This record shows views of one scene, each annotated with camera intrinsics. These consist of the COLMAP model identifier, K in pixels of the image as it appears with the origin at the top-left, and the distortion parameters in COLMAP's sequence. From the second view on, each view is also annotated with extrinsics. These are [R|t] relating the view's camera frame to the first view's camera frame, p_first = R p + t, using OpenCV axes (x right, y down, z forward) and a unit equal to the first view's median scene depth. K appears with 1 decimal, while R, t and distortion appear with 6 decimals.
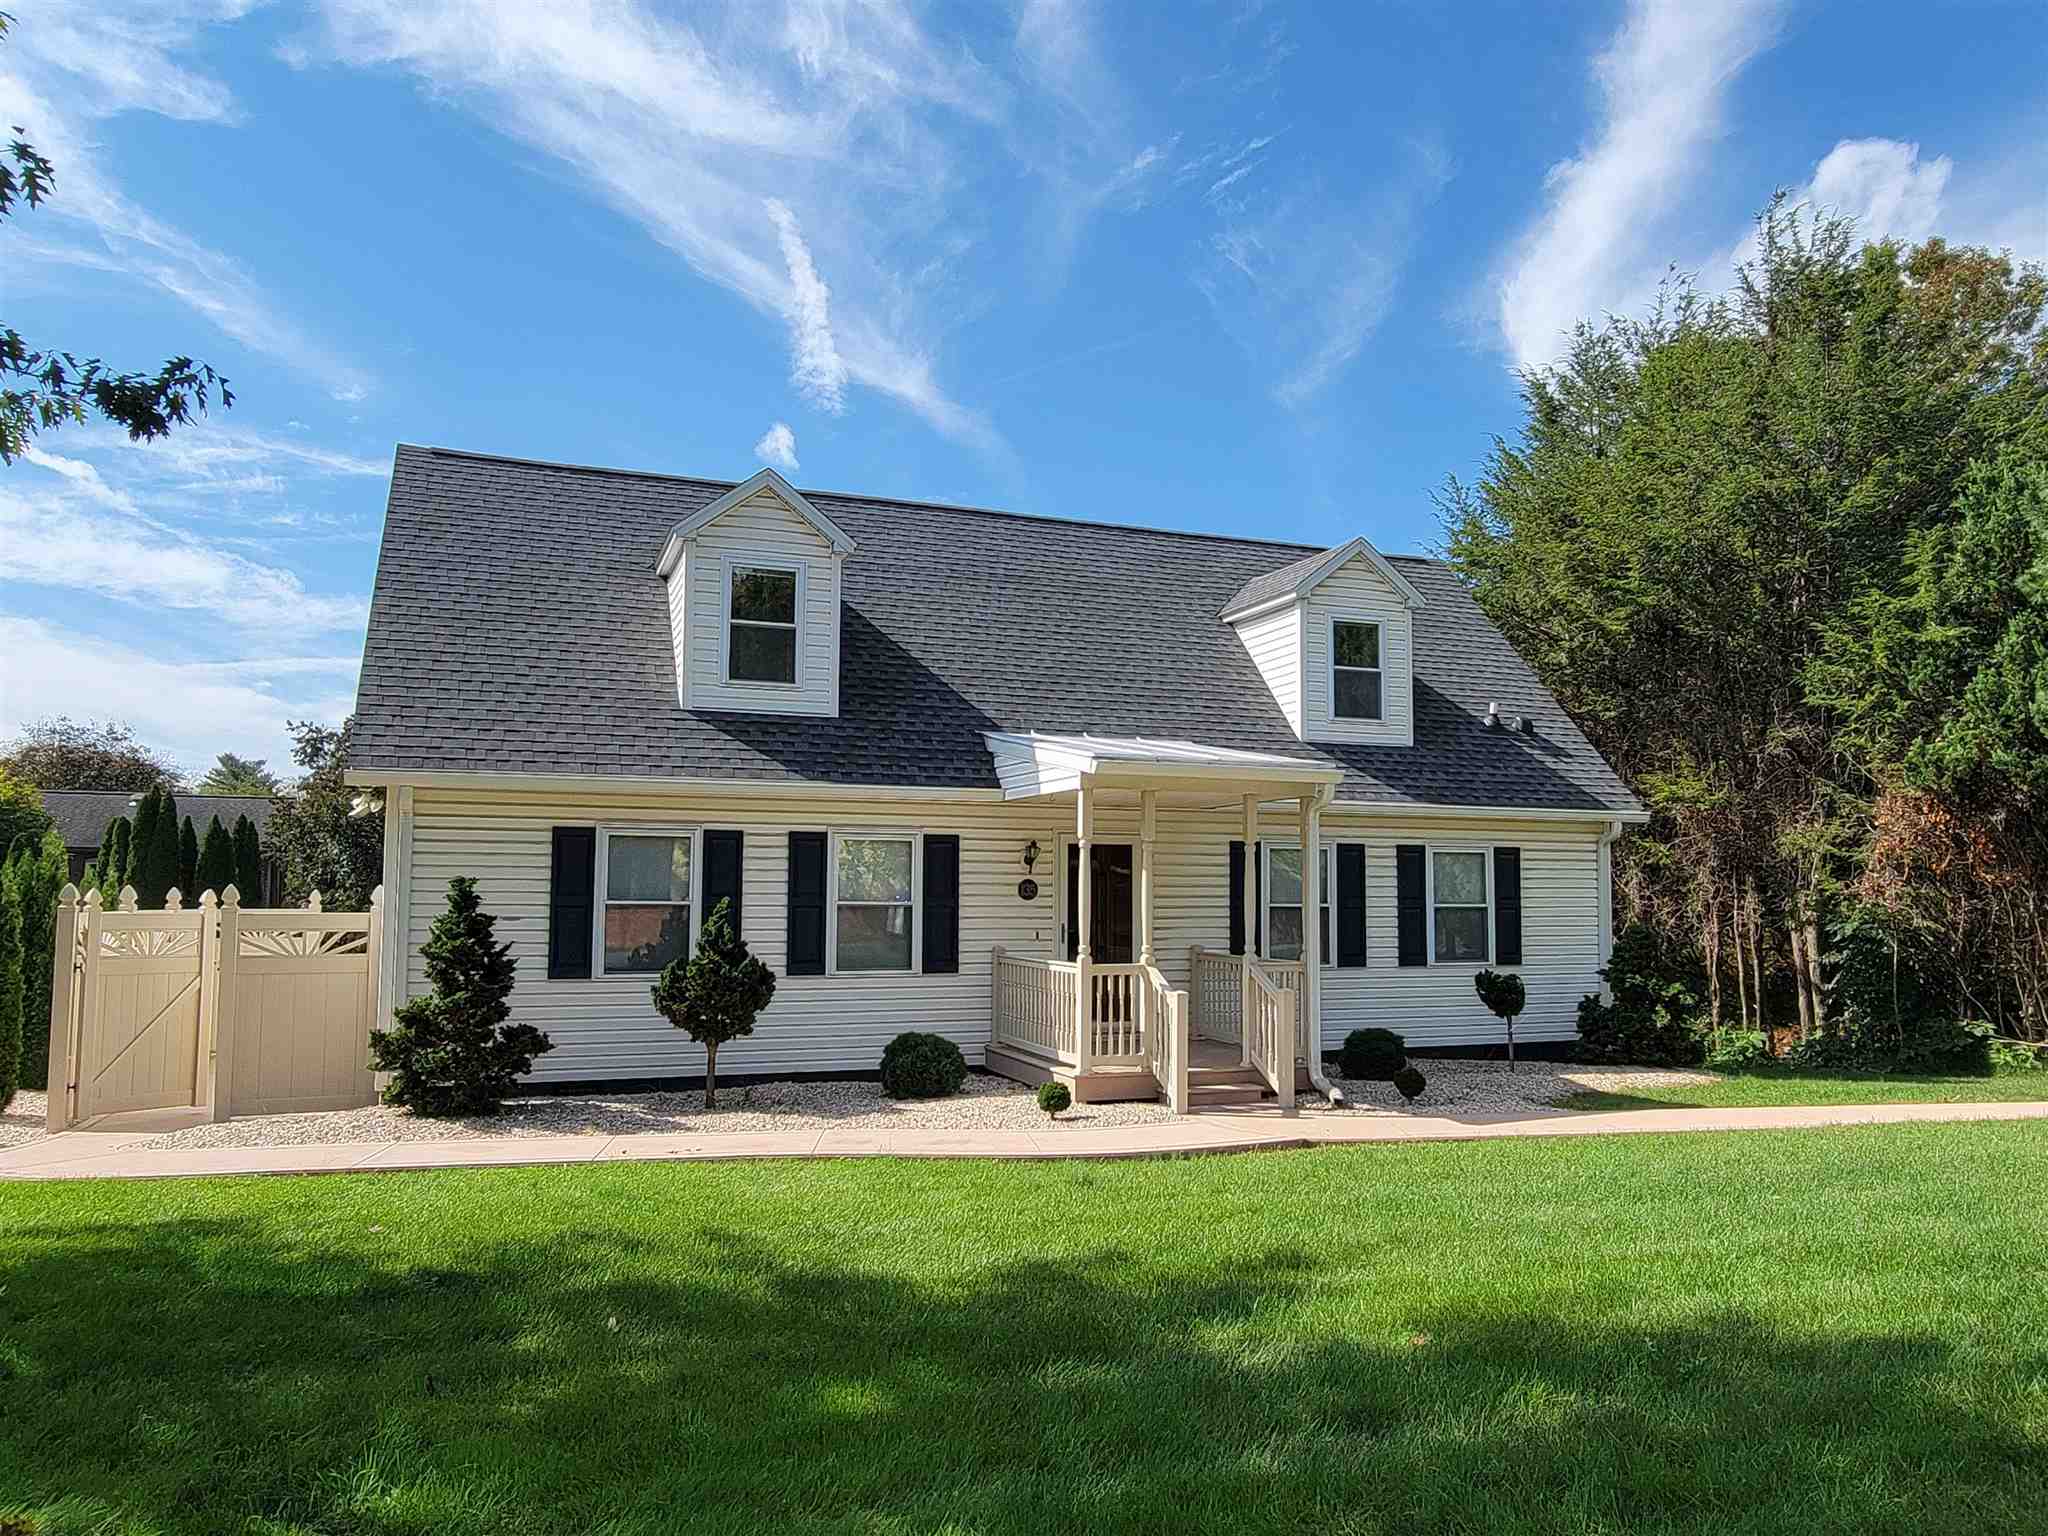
lens RADIAL K [[1464.6, 0, 1024.0], [0, 1464.6, 768.0], [0, 0, 1]] dist [-0.007206, 0.001863]
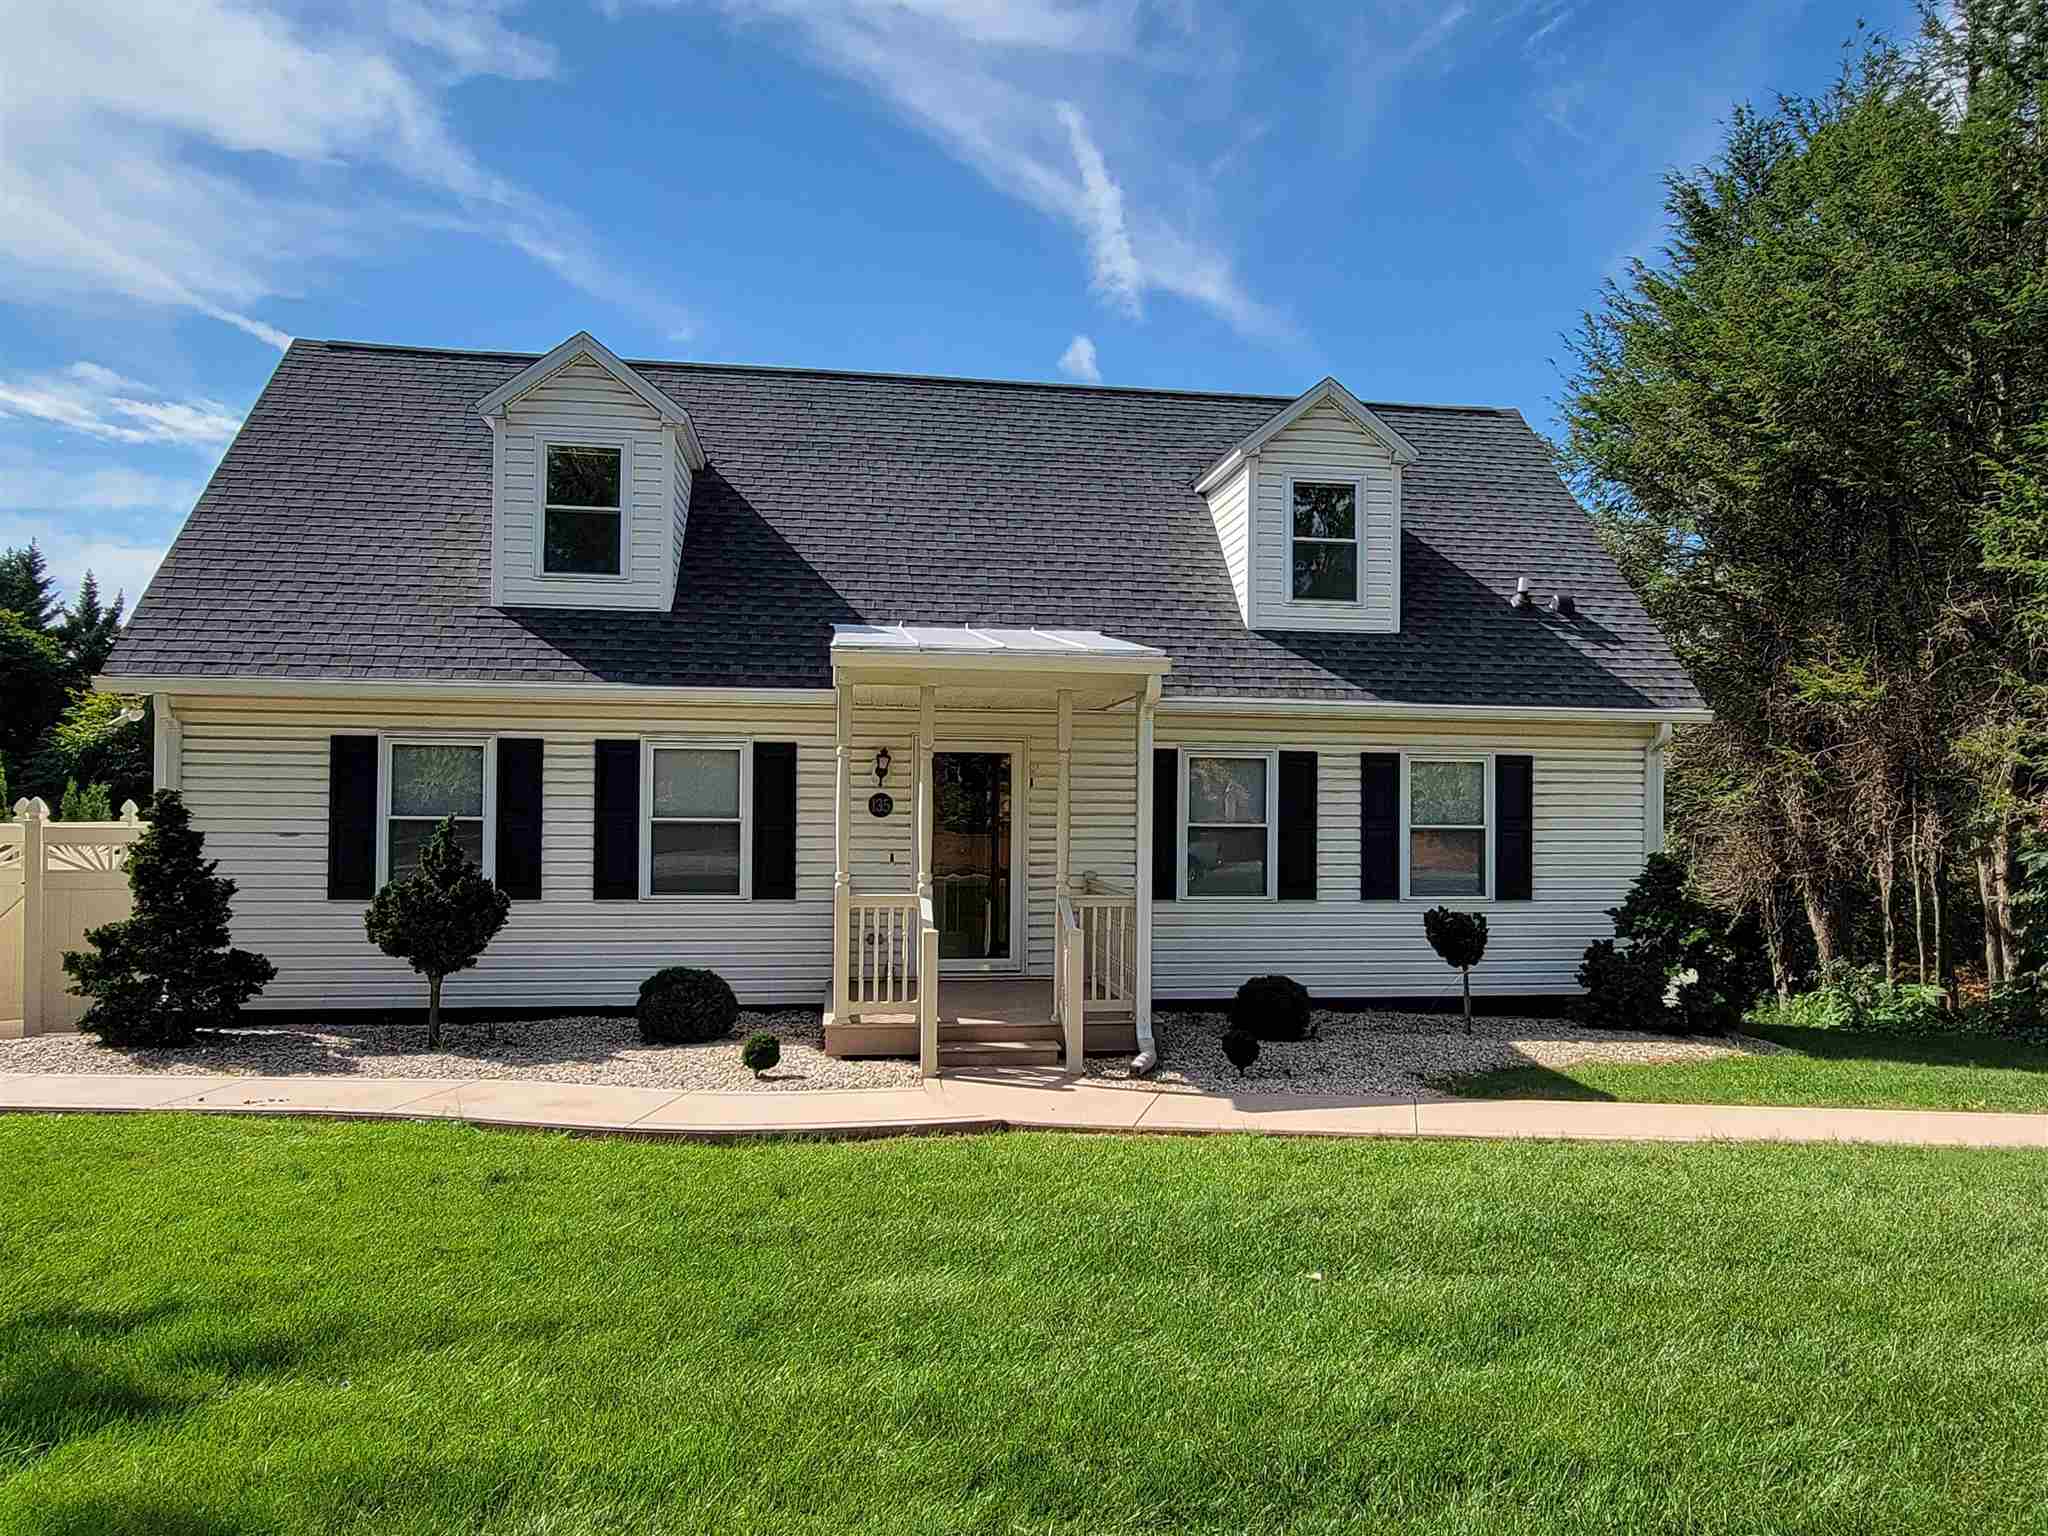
lens RADIAL K [[1464.6, 0, 1024.0], [0, 1464.6, 768.0], [0, 0, 1]] dist [-0.007206, 0.001863]
pose [[0.975997, -0.001561, -0.217780, 0.263234], [0.014230, 0.998295, 0.056615, 0.012436], [0.217320, -0.058355, 0.974355, 0.166688]]
